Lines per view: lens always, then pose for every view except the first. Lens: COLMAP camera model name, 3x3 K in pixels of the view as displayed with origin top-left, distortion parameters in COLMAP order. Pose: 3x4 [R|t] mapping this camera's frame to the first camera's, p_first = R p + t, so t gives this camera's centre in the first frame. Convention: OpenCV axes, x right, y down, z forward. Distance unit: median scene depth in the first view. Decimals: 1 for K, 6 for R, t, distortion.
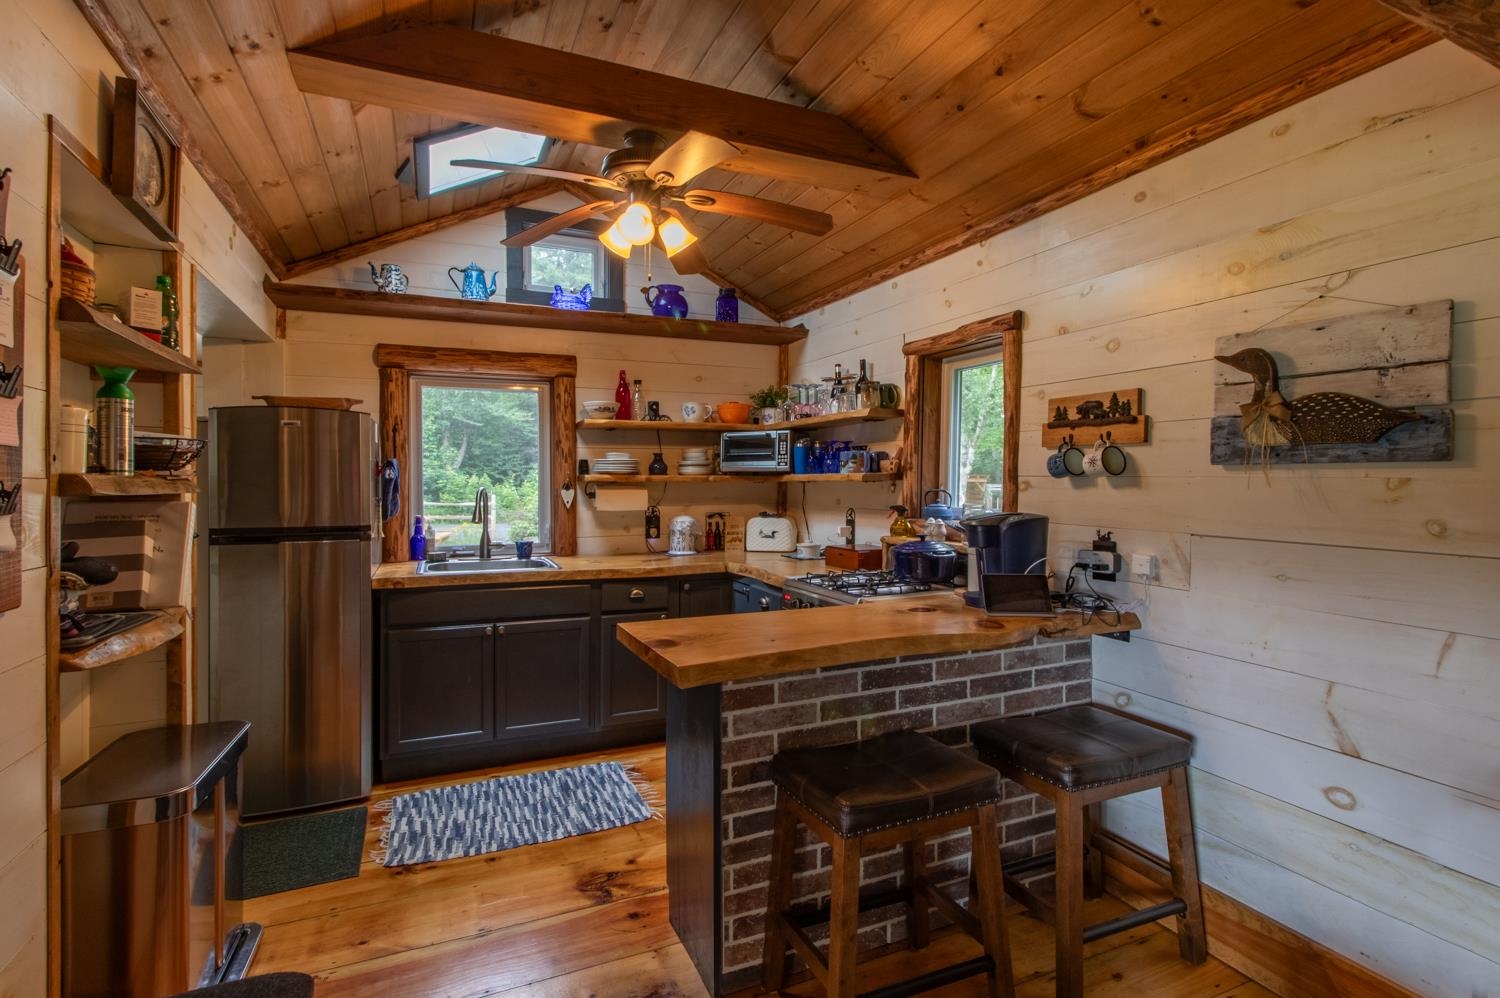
lens RADIAL K [[715.8, 0, 764.4], [0, 715.8, 496.6], [0, 0, 1]] dist [0.000670, 0.000115]
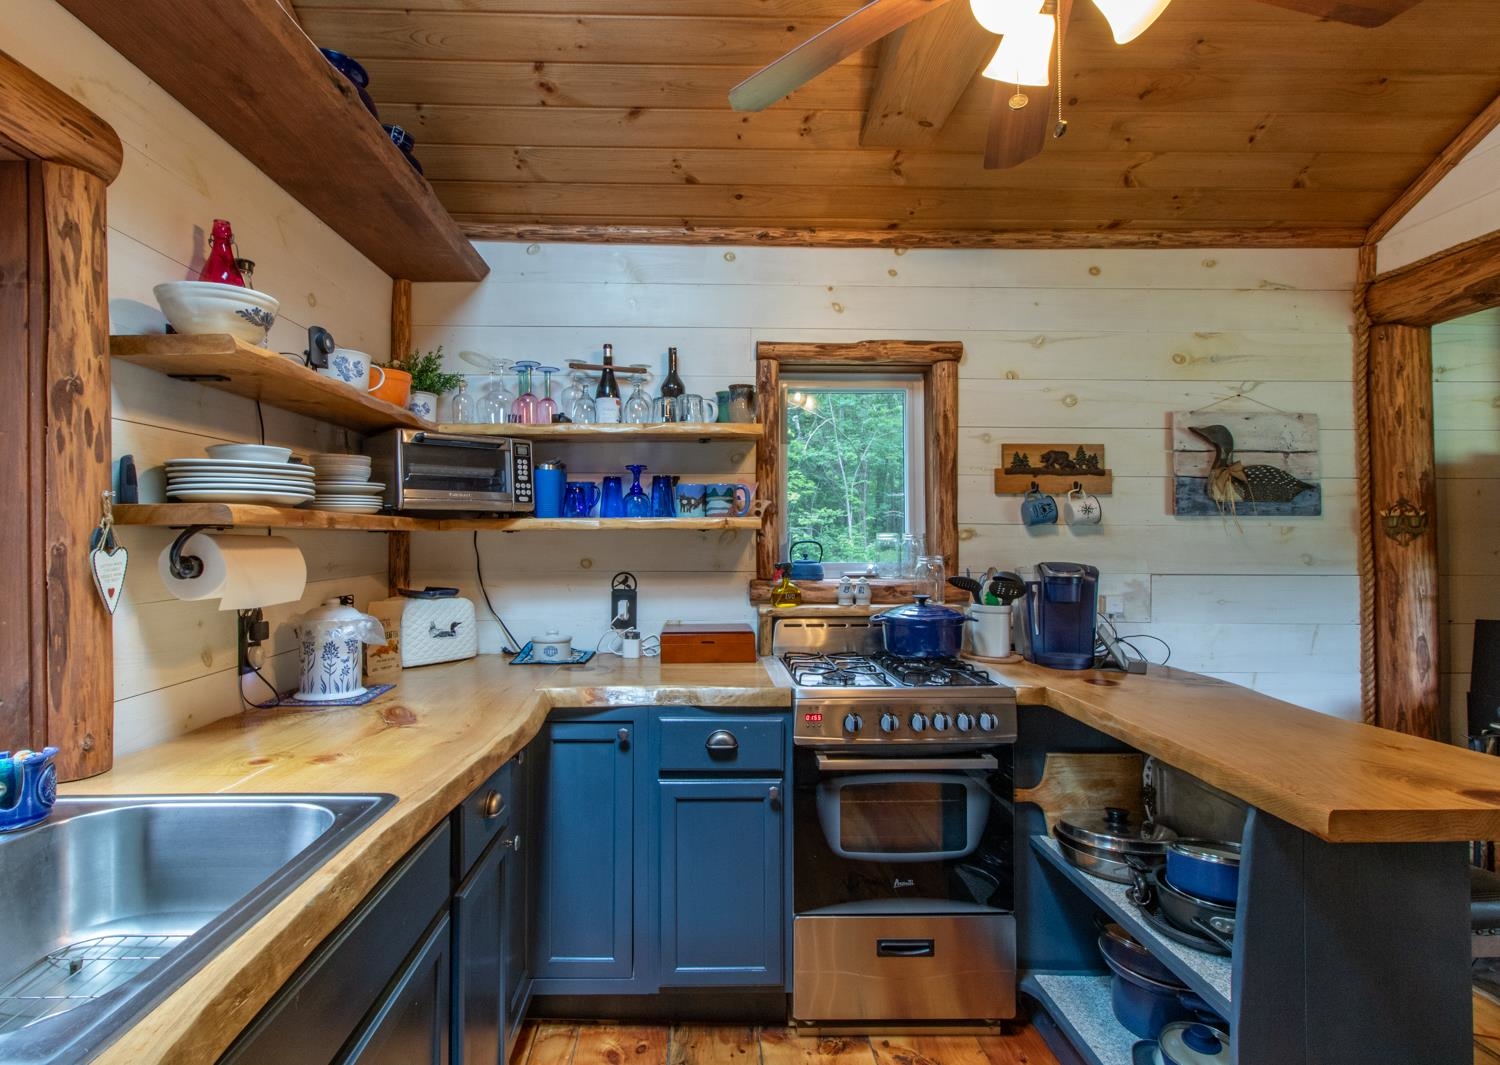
lens RADIAL K [[749.2, 0, 750.6], [0, 749.2, 535.3], [0, 0, 1]] dist [-0.001195, 0.000011]
pose [[0.407766, 0.000809, 0.913086, -0.501983], [0.022131, 0.999697, -0.010769, -0.007774], [-0.912818, 0.024599, 0.407625, 0.693256]]
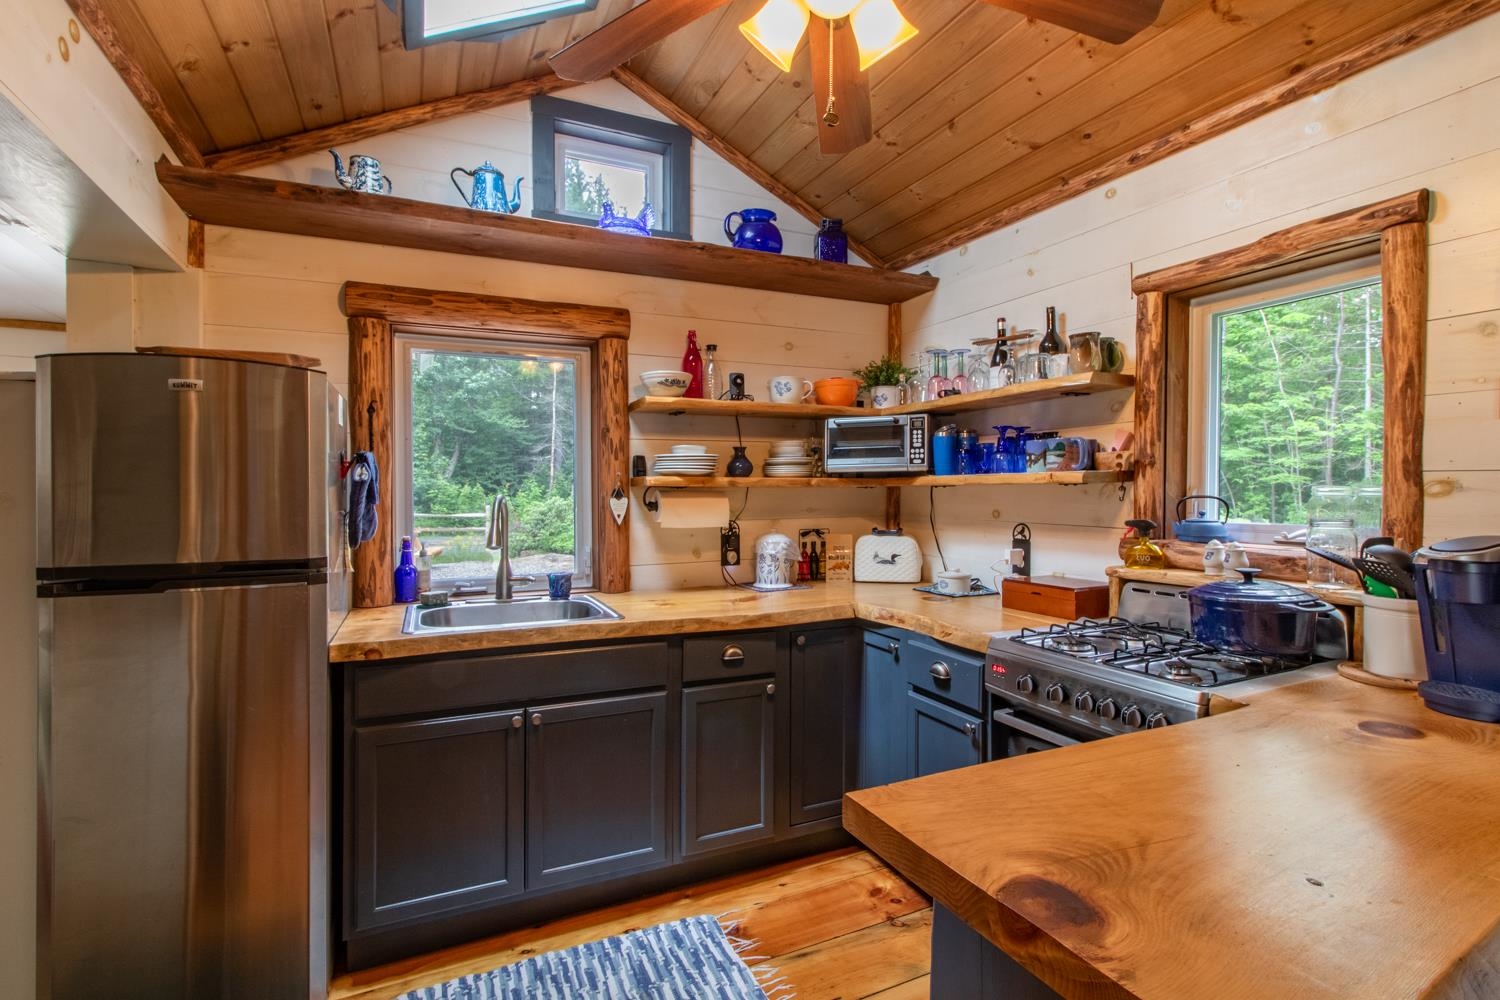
lens RADIAL K [[716.4, 0, 750.0], [0, 716.4, 500.0], [0, 0, 1]] dist [-0.001364, 0.000215]
pose [[0.999979, -0.003728, -0.005222, -0.158117], [0.003684, 0.999957, -0.008460, -0.001622], [0.005254, 0.008440, 0.999951, 0.331539]]
